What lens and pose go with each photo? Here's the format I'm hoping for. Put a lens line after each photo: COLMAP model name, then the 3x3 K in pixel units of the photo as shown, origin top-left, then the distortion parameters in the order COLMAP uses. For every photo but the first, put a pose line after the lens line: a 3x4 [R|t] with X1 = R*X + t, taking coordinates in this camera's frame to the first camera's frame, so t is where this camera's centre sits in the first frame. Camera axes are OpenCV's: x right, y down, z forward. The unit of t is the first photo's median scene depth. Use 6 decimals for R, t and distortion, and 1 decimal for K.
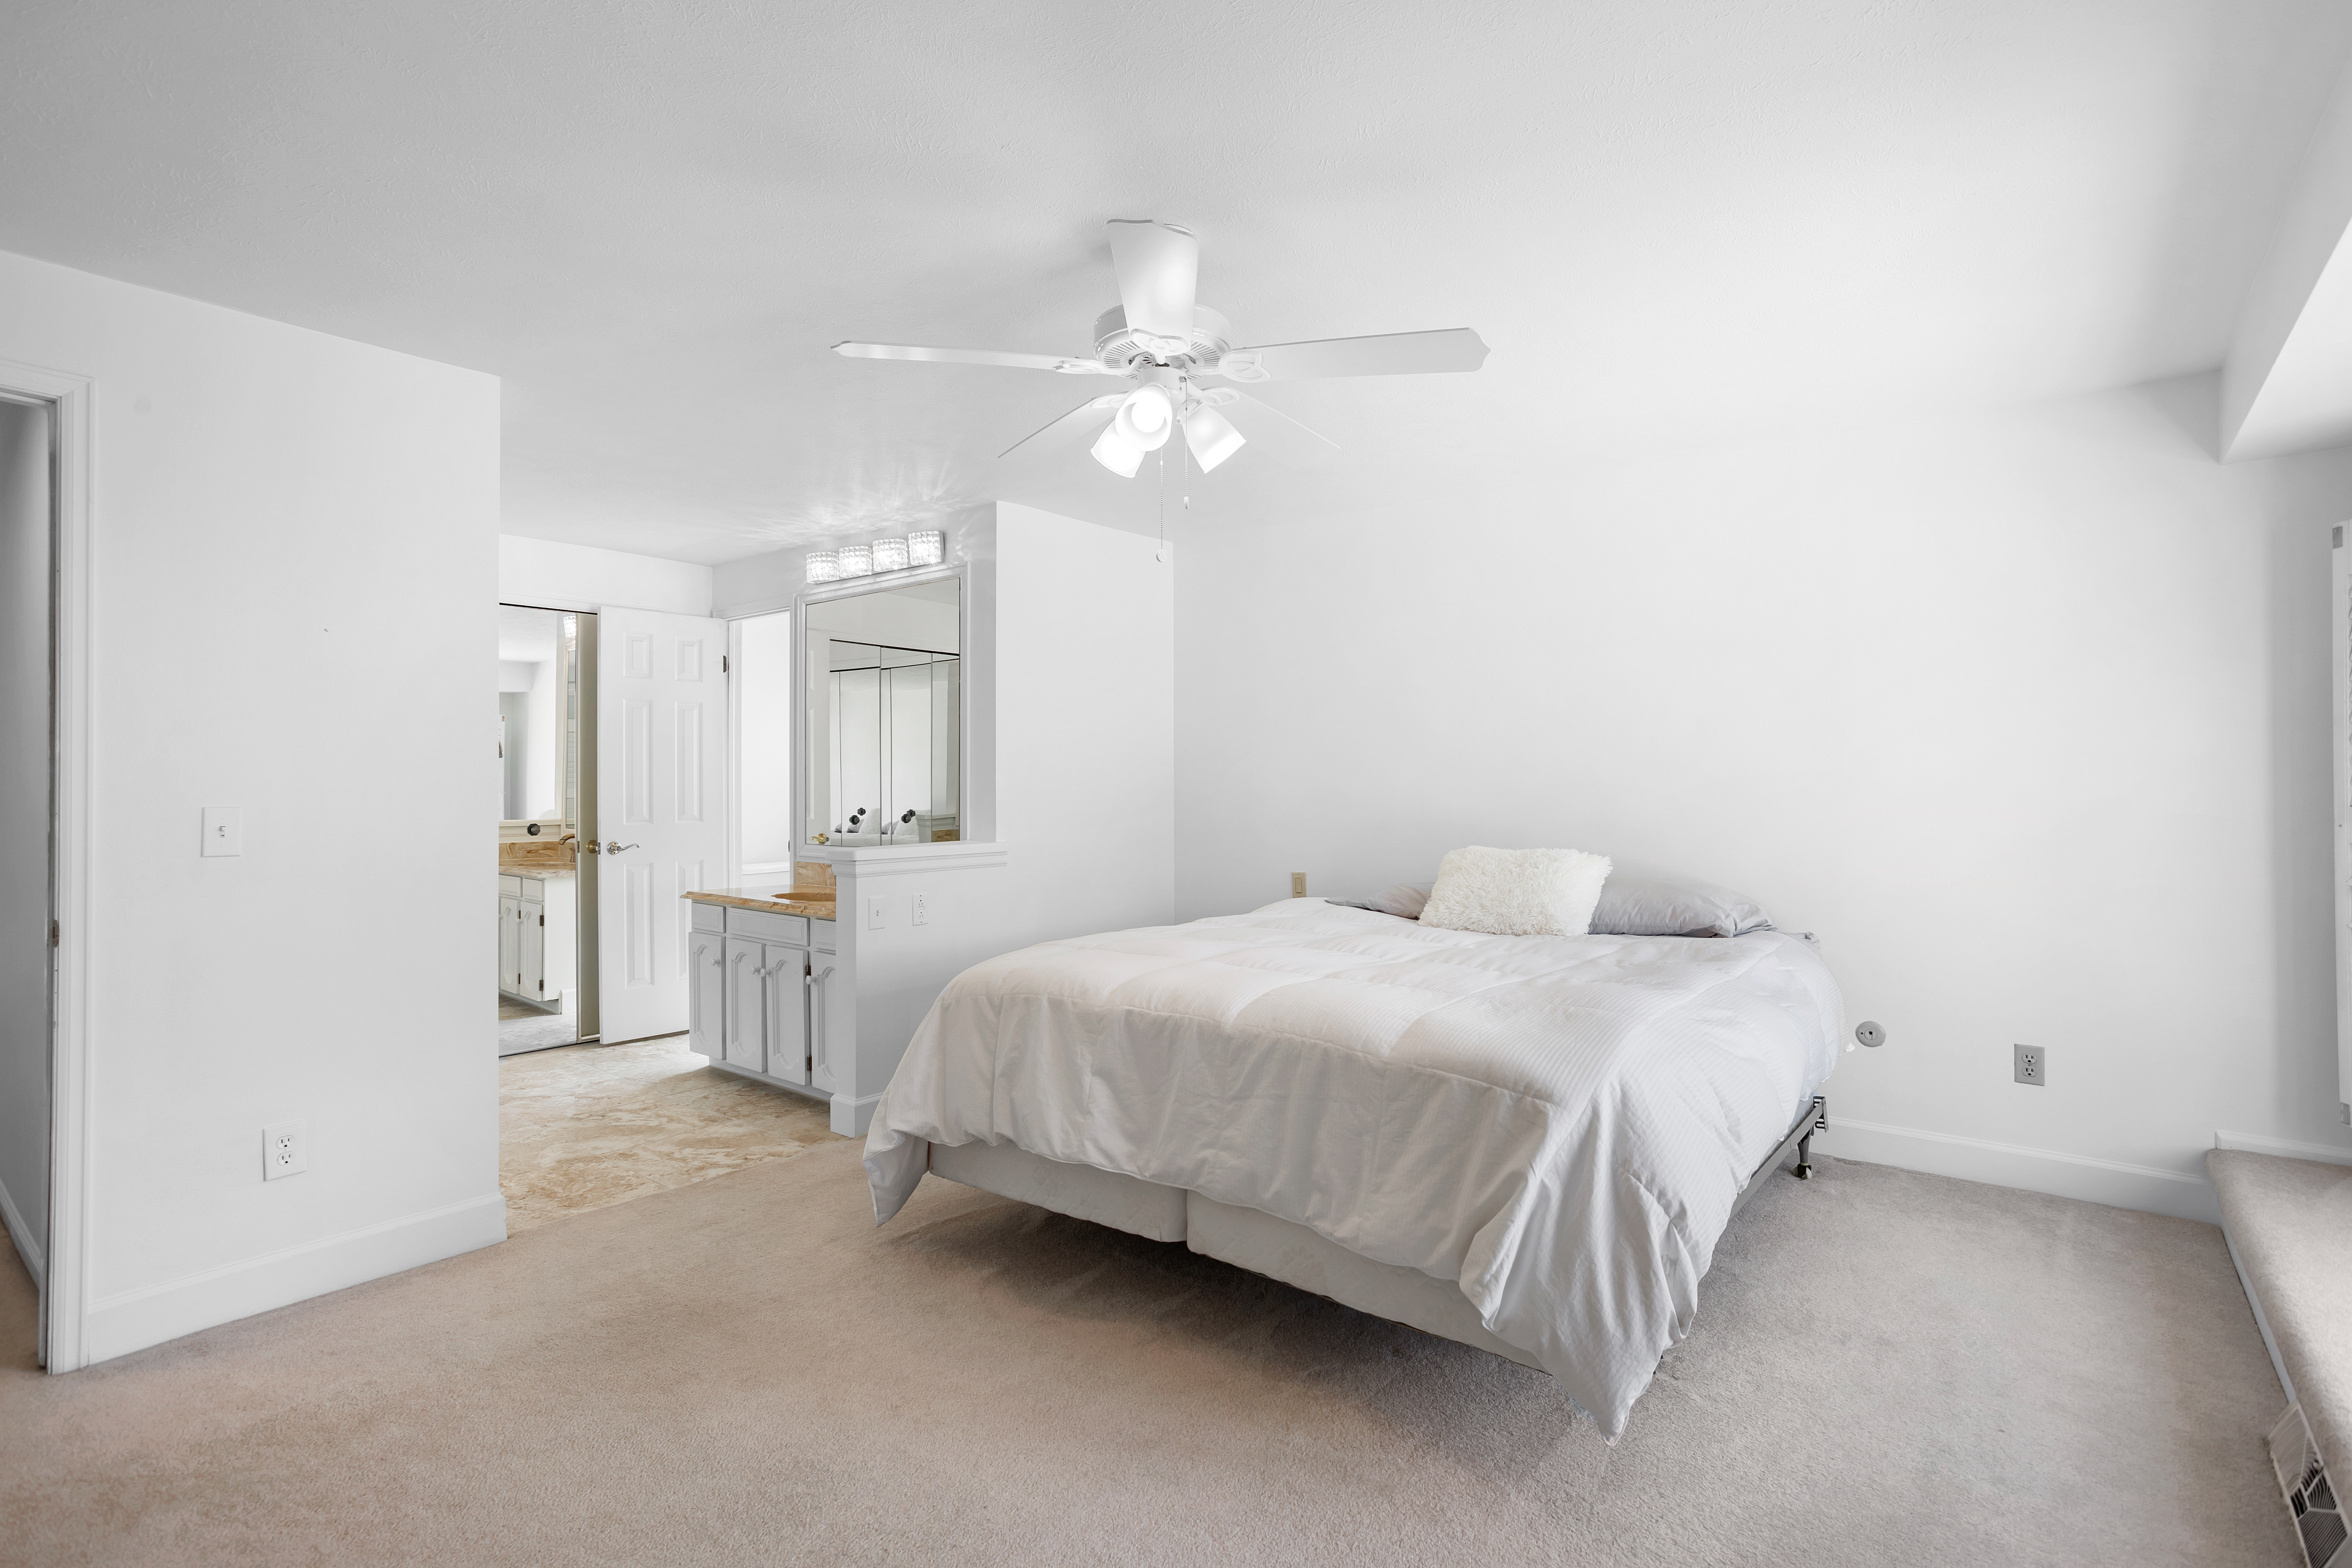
lens RADIAL K [[1140.8, 0, 1178.7], [0, 1140.8, 771.7], [0, 0, 1]] dist [-0.043116, 0.031429]
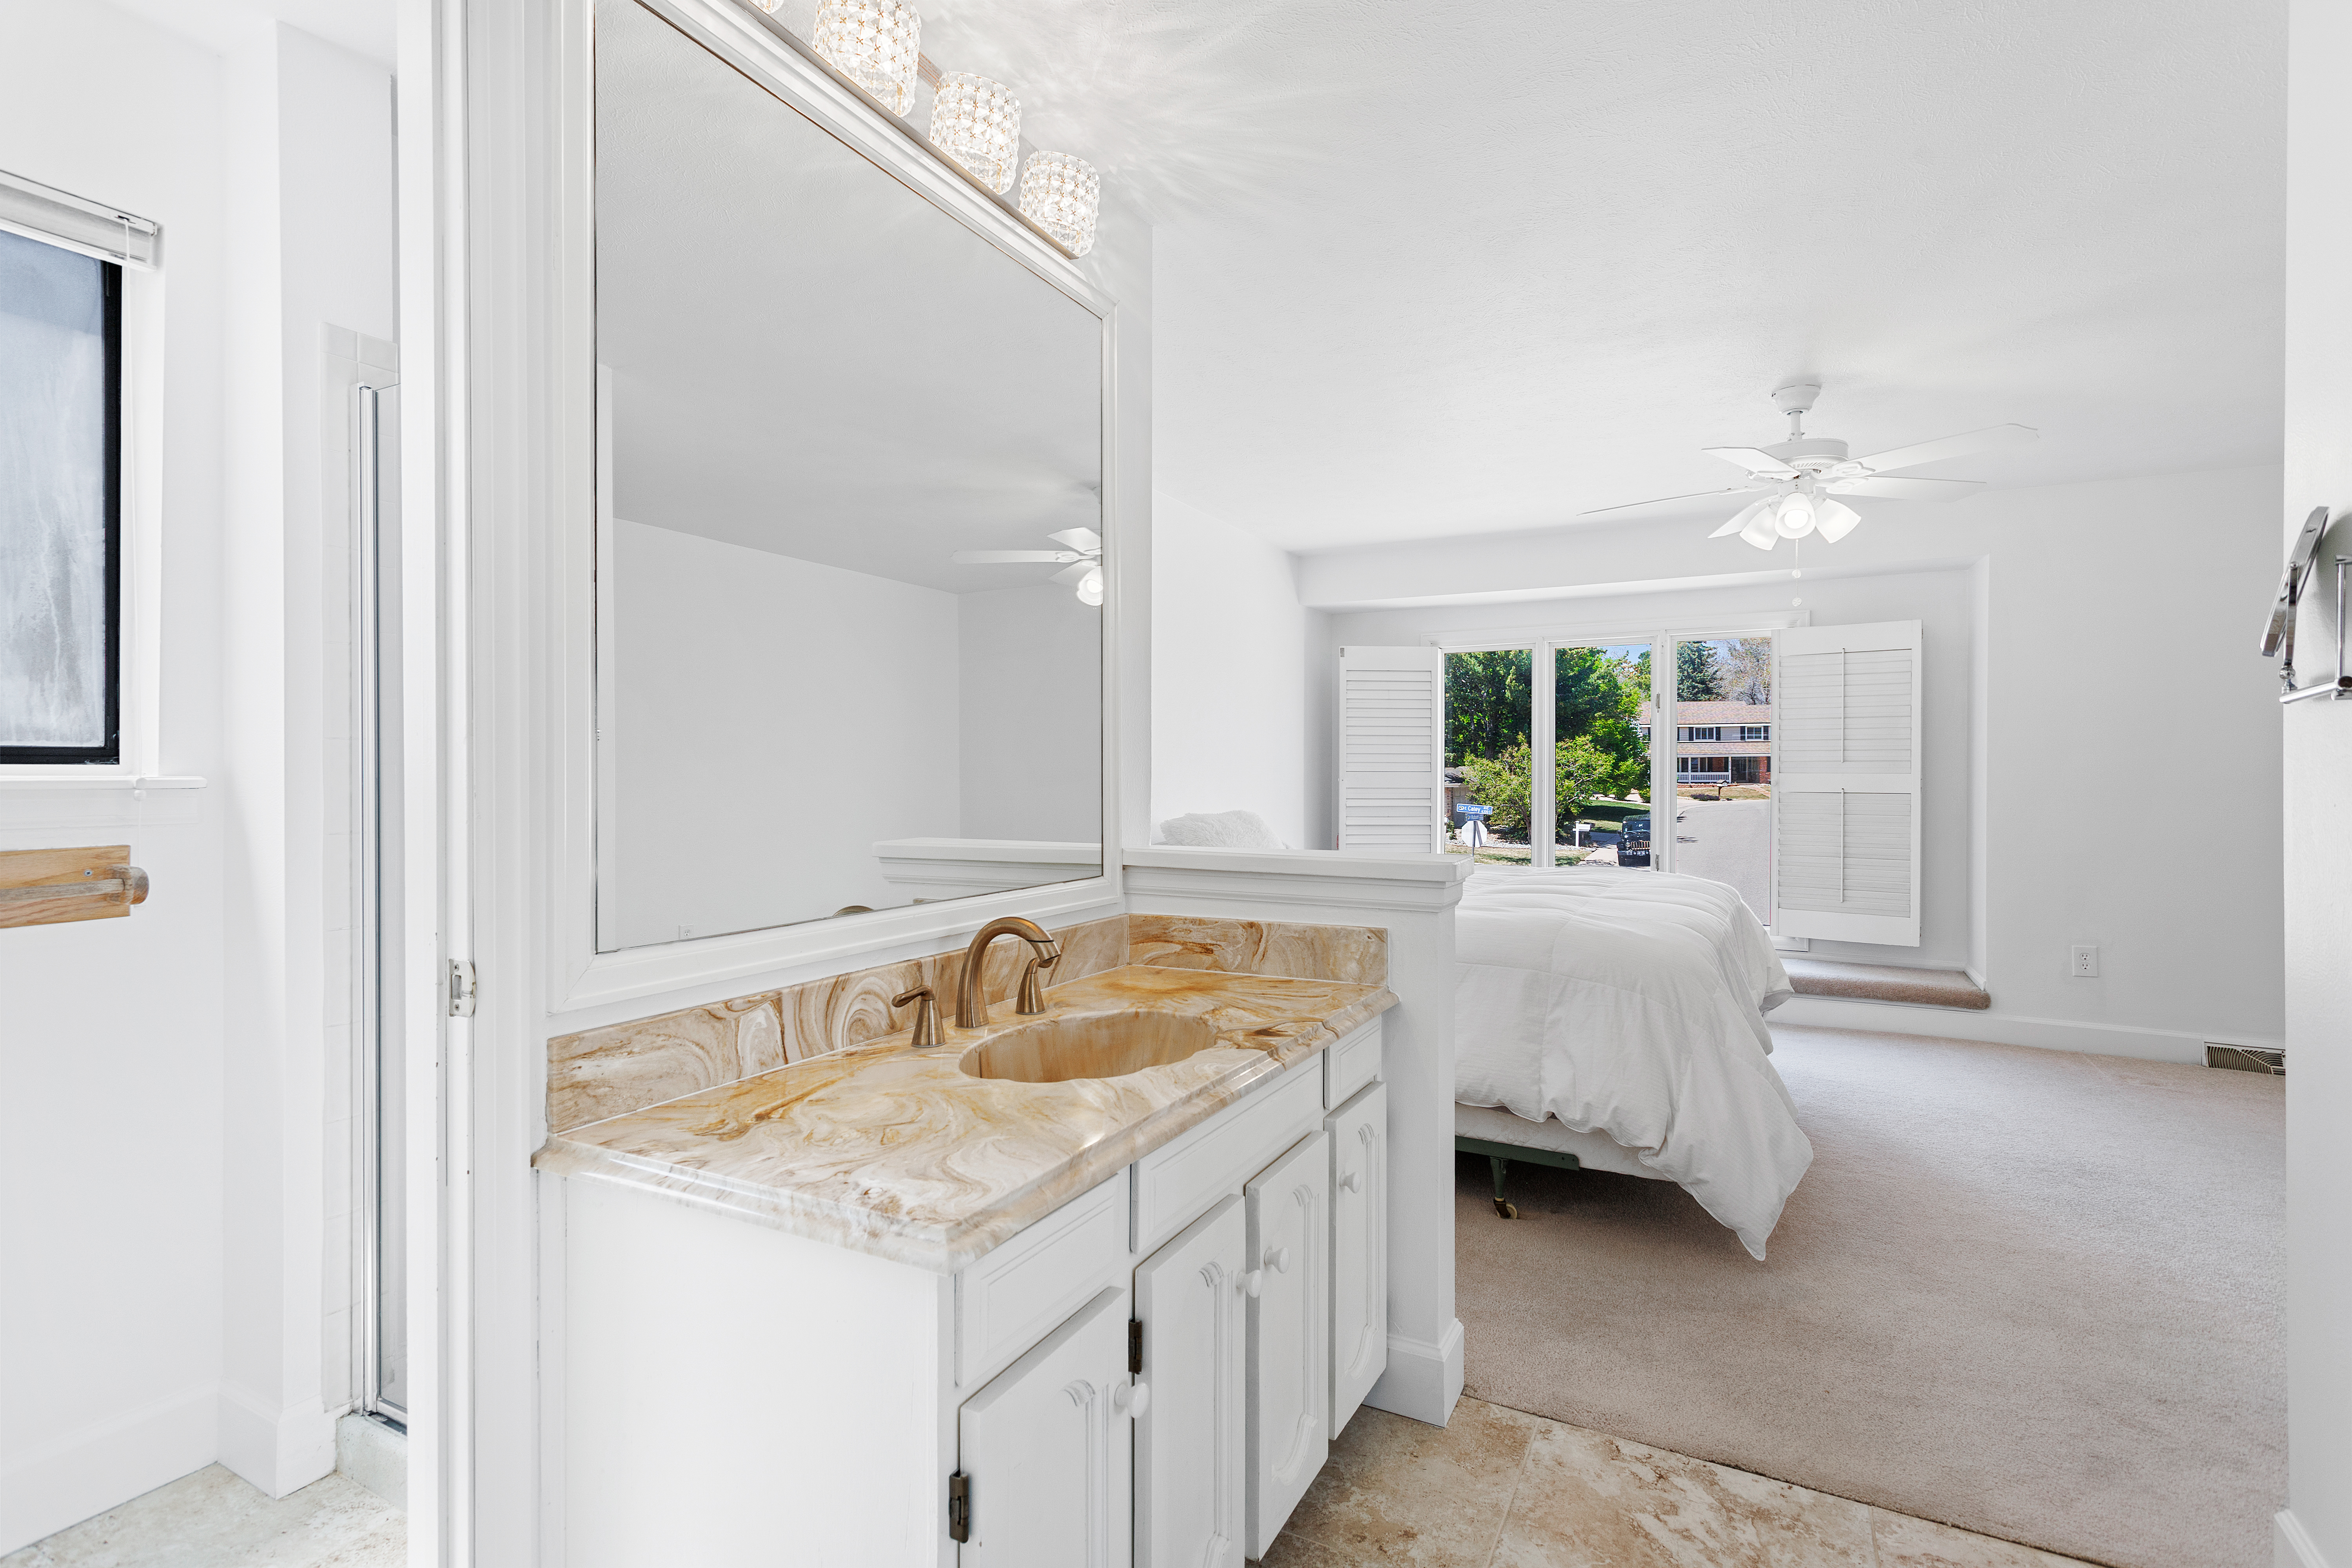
lens RADIAL K [[1140.8, 0, 1178.7], [0, 1140.8, 771.7], [0, 0, 1]] dist [-0.043116, 0.031429]
pose [[-0.191050, 0.006609, 0.981558, -0.572485], [-0.000370, 0.999977, -0.006805, 0.025879], [-0.981580, -0.001664, -0.191043, 0.901152]]
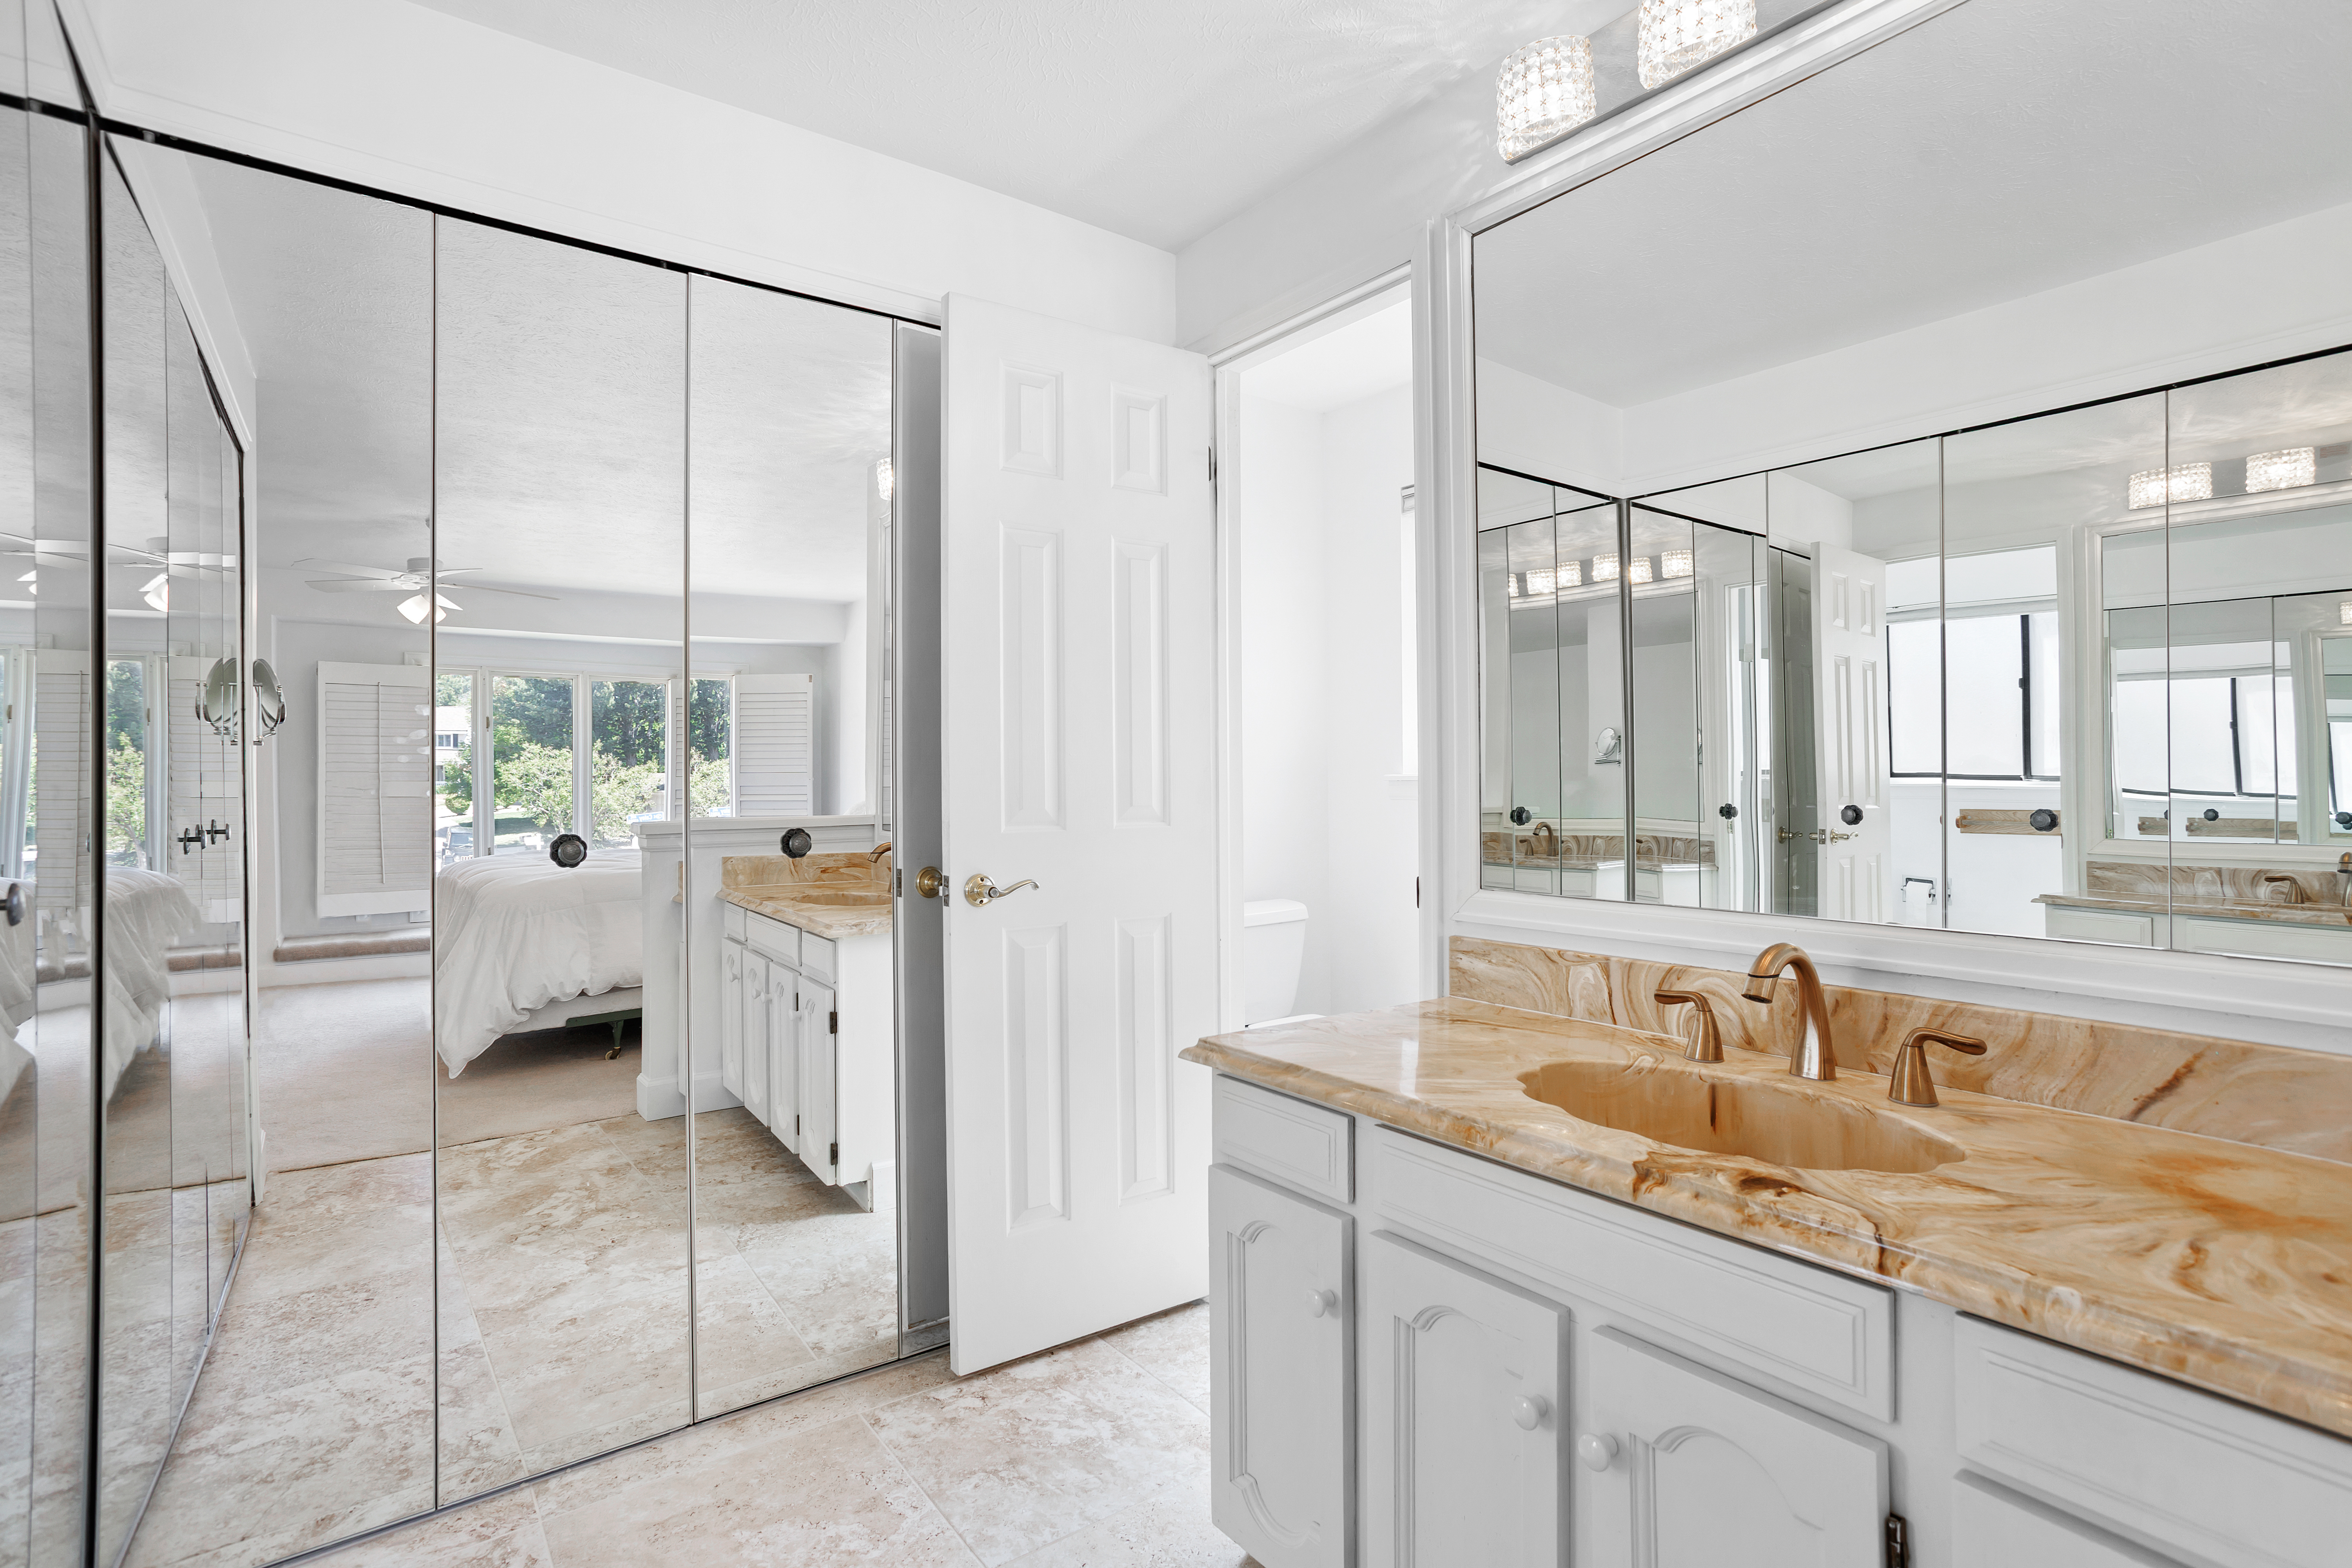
lens RADIAL K [[1140.8, 0, 1178.7], [0, 1140.8, 771.7], [0, 0, 1]] dist [-0.043116, 0.031429]
pose [[0.968635, -0.004025, -0.248456, -0.322937], [0.004917, 0.999983, 0.002971, 0.023984], [0.248440, -0.004100, 0.968639, 0.610865]]
